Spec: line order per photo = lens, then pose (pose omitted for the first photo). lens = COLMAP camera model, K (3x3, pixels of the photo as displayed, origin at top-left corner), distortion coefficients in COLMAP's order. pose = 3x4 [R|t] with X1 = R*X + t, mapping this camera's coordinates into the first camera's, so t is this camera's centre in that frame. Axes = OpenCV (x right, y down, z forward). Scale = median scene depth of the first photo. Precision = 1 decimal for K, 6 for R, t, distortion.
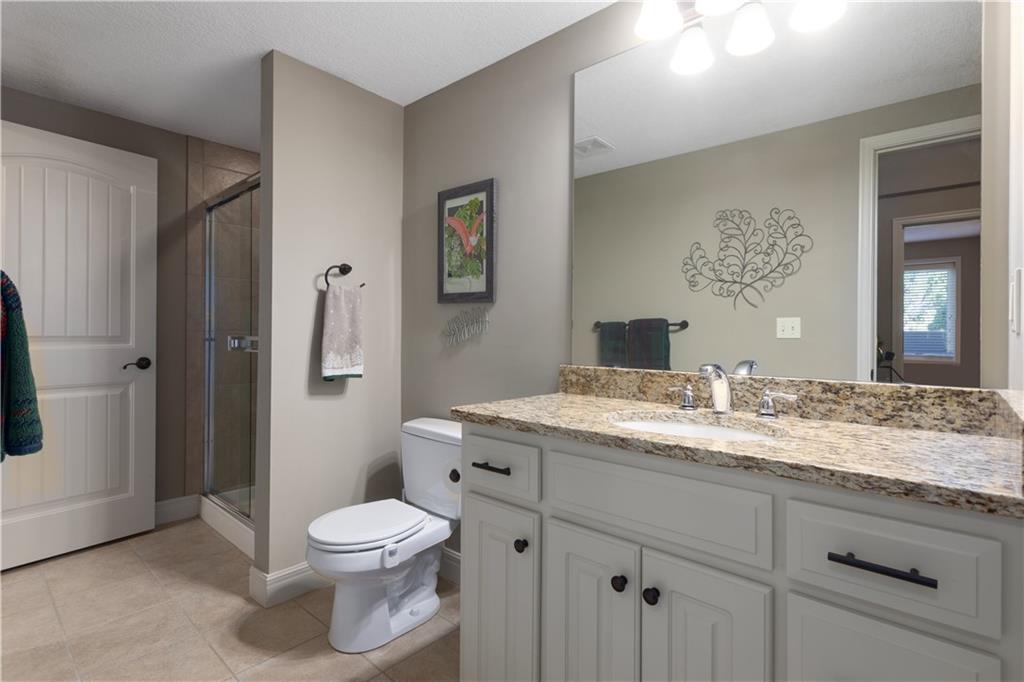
lens RADIAL K [[486.1, 0, 511.5], [0, 486.1, 335.1], [0, 0, 1]] dist [0.002081, 0.001075]
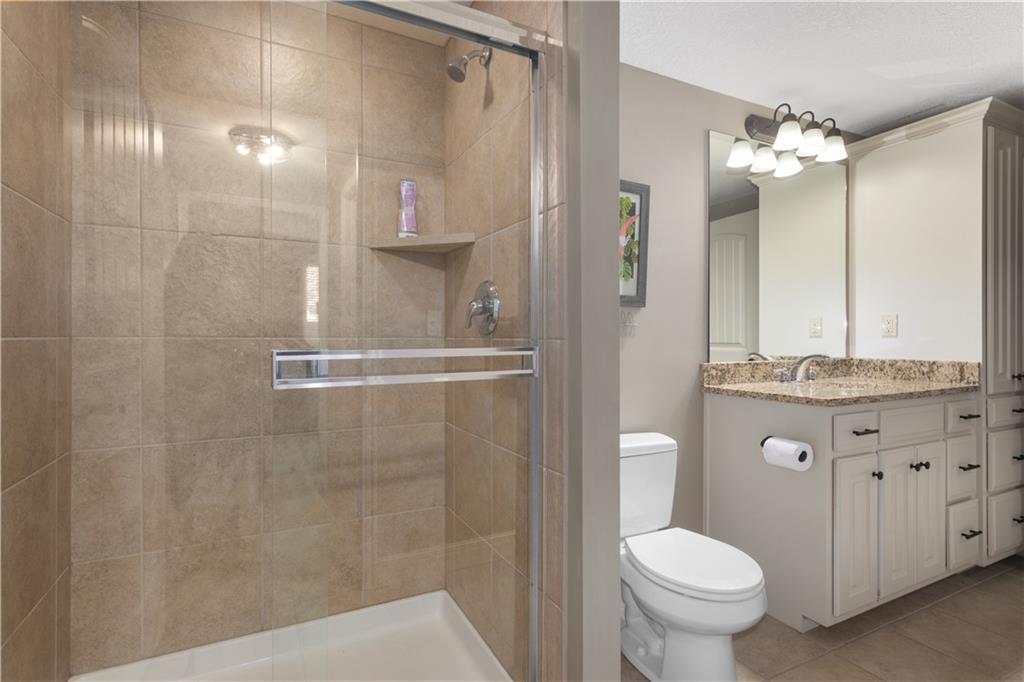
lens RADIAL K [[486.1, 0, 509.6], [0, 486.1, 339.6], [0, 0, 1]] dist [0.002081, 0.001075]
pose [[0.388417, -0.013704, 0.921382, -1.067449], [0.005998, 0.999906, 0.012344, -0.014374], [-0.921464, 0.000732, 0.388462, 0.852554]]
